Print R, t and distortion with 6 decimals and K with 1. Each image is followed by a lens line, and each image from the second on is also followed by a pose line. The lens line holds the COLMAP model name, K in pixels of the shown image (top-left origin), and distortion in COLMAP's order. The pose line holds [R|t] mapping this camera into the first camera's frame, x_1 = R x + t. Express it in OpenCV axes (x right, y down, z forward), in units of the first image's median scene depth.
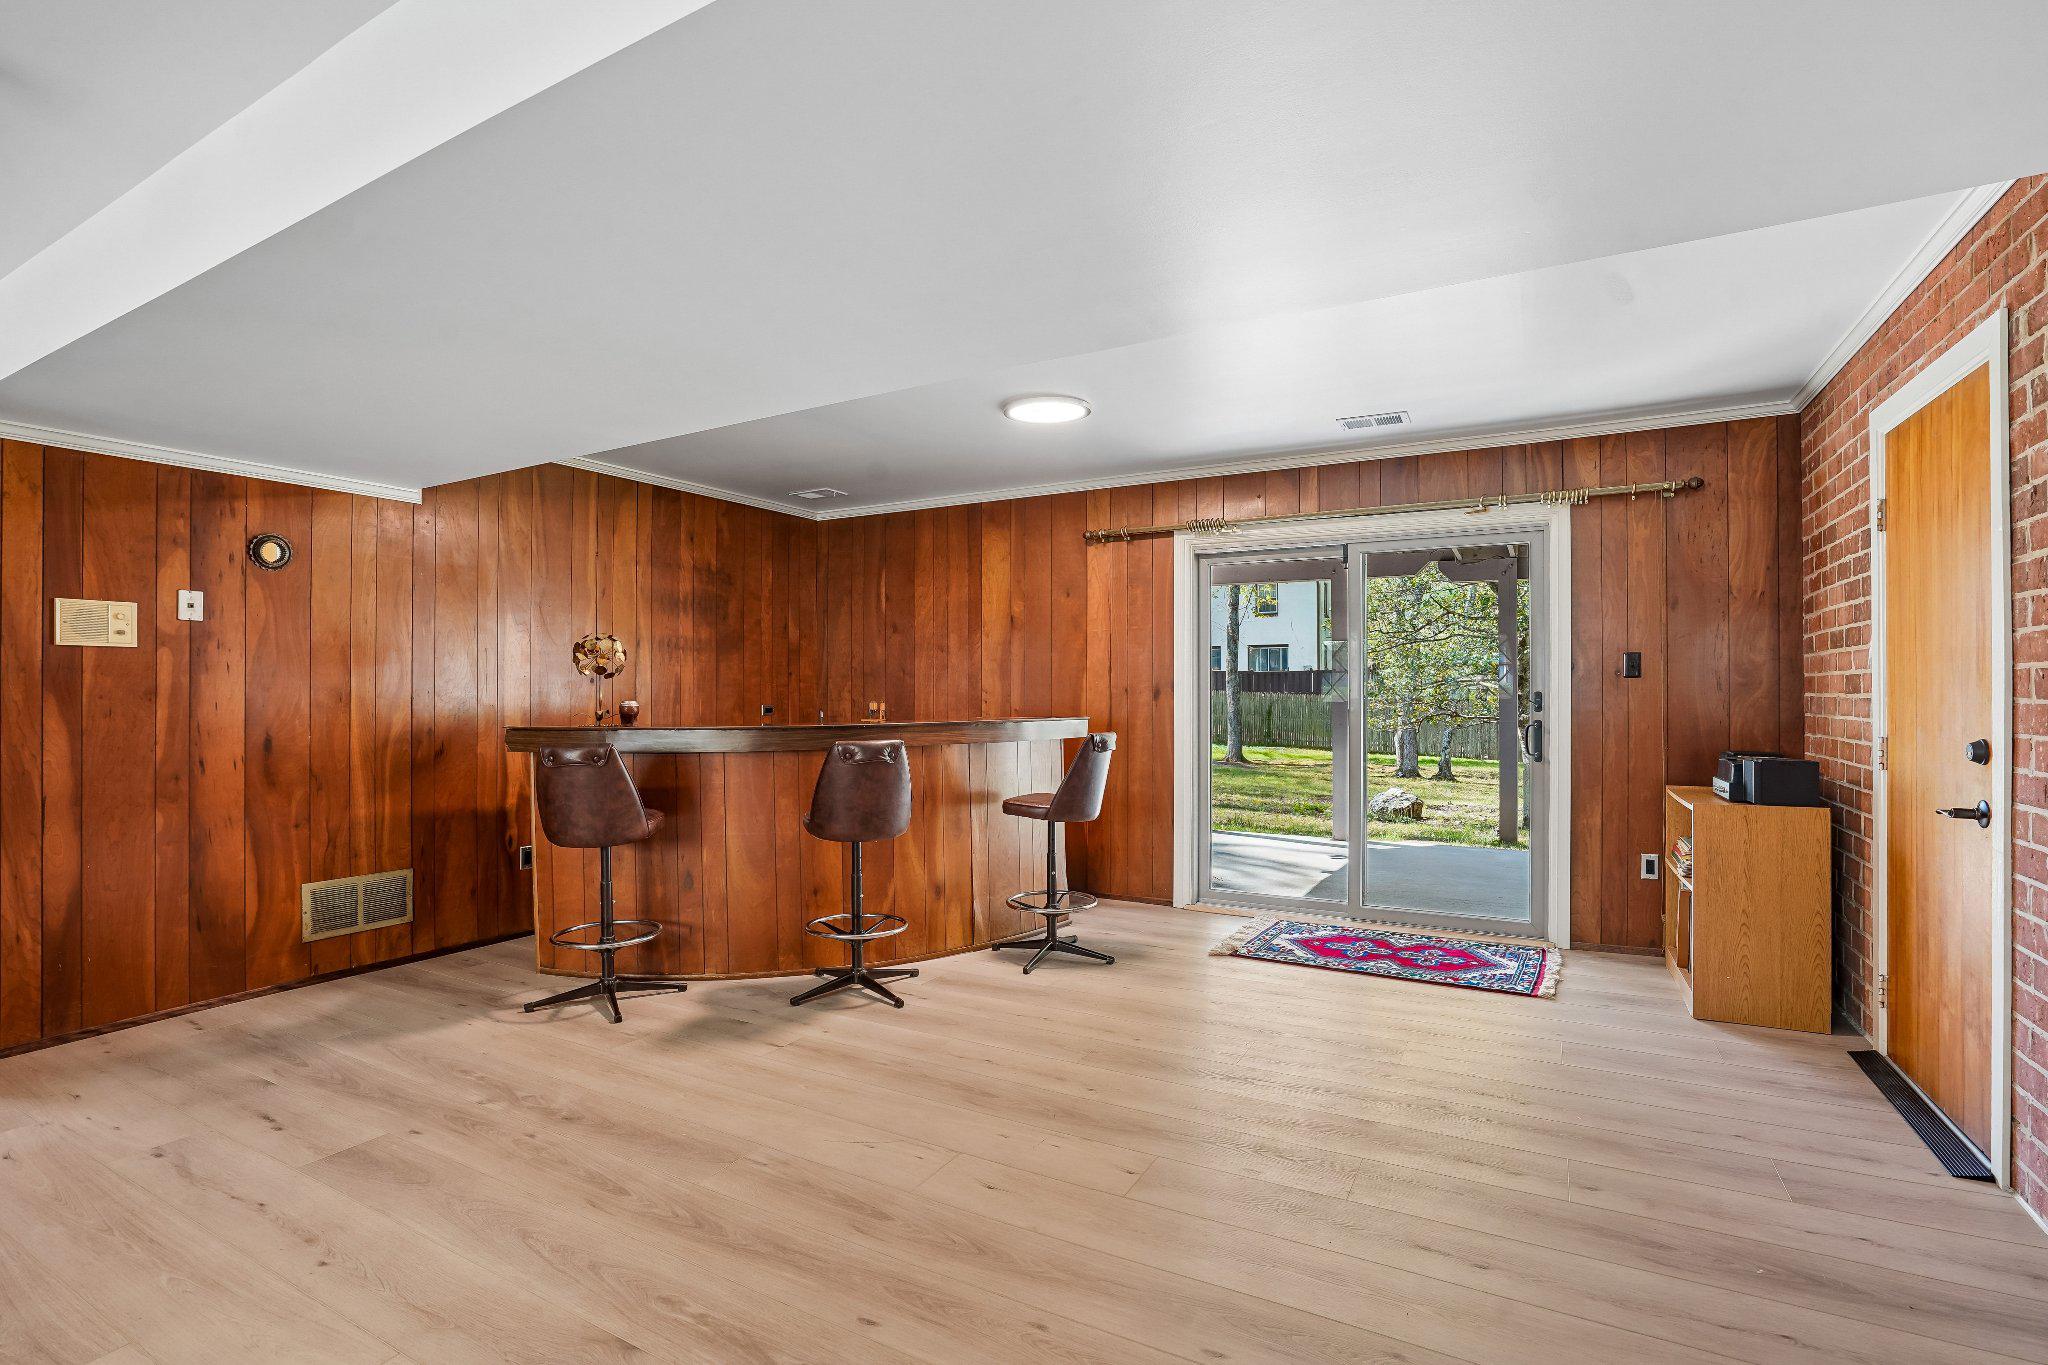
lens RADIAL K [[983.1, 0, 966.9], [0, 983.1, 694.3], [0, 0, 1]] dist [-0.036907, 0.008986]
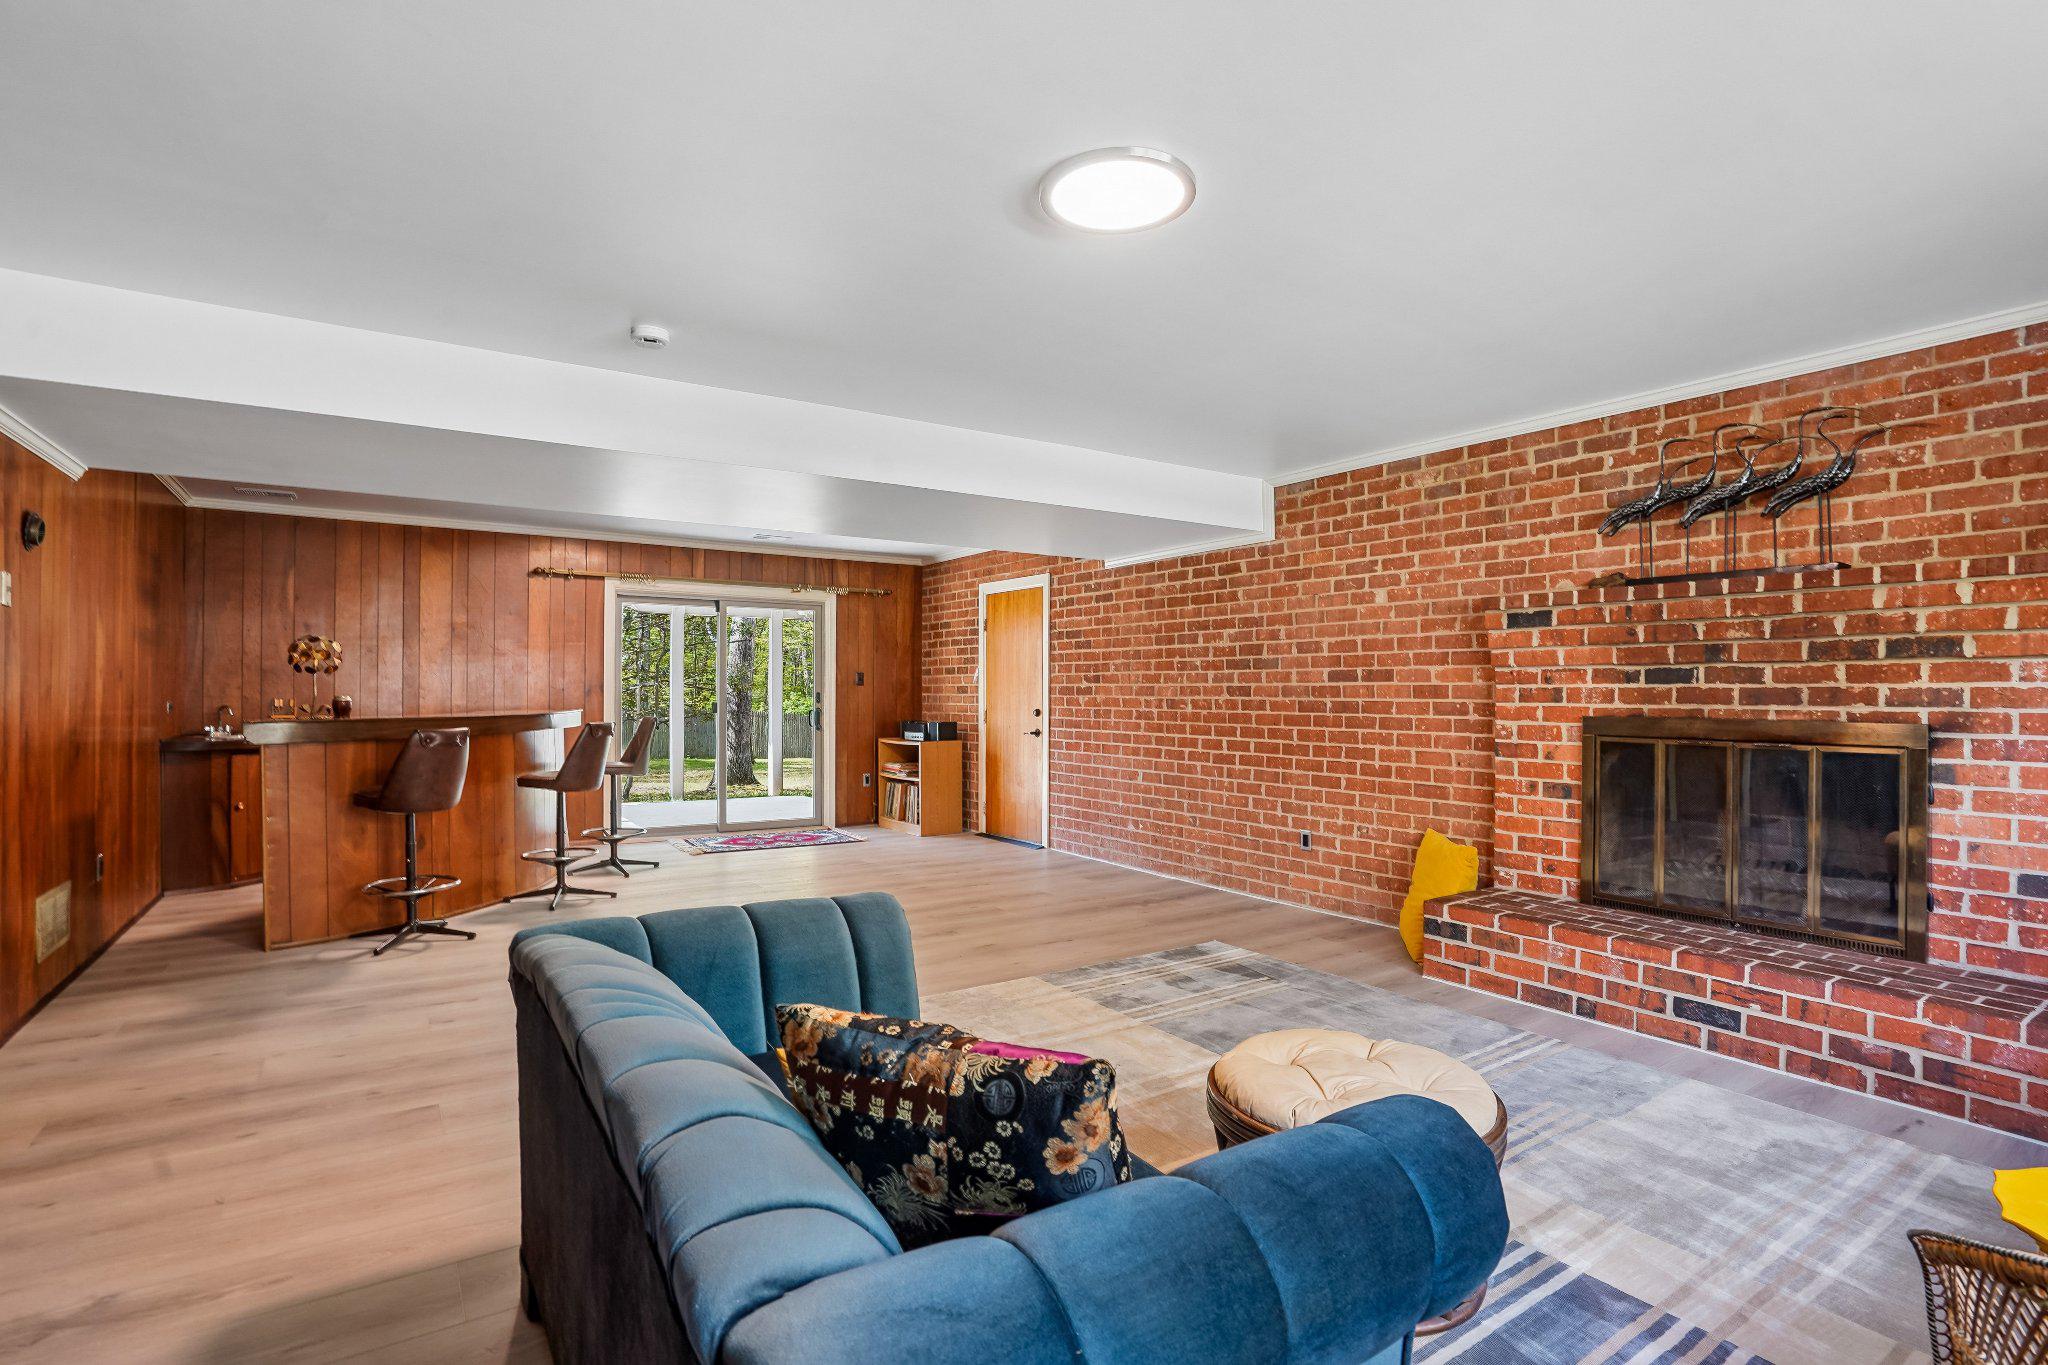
lens RADIAL K [[983.1, 0, 1029.2], [0, 983.1, 686.0], [0, 0, 1]] dist [-0.036907, 0.008986]
pose [[0.449649, 0.009999, 0.893149, -0.993484], [-0.003775, 0.999950, -0.009295, 0.002268], [-0.893197, 0.000808, 0.449664, -0.223352]]
